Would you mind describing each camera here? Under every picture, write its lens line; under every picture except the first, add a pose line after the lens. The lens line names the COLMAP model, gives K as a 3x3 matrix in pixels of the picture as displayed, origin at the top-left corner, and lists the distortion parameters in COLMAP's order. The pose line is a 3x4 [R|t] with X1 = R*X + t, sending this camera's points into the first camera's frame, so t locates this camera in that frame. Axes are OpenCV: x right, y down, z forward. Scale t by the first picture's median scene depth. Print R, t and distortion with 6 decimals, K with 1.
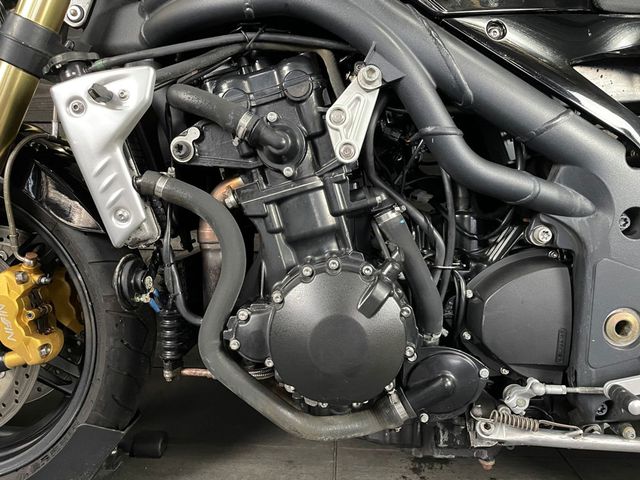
lens RADIAL K [[492.1, 0, 329.6], [0, 492.1, 239.1], [0, 0, 1]] dist [0.074845, -0.098773]
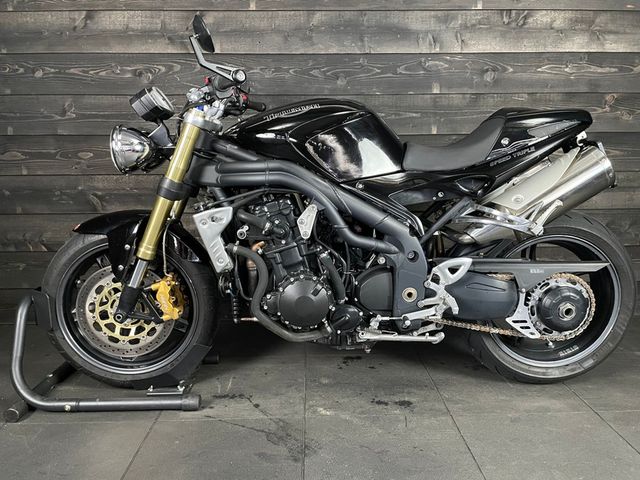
lens RADIAL K [[492.1, 0, 329.6], [0, 492.1, 239.1], [0, 0, 1]] dist [0.074845, -0.098773]
pose [[0.997082, -0.034277, 0.068209, -0.016502], [0.028128, 0.995622, 0.089143, -0.366678], [-0.070966, -0.086964, 0.993681, -1.570407]]
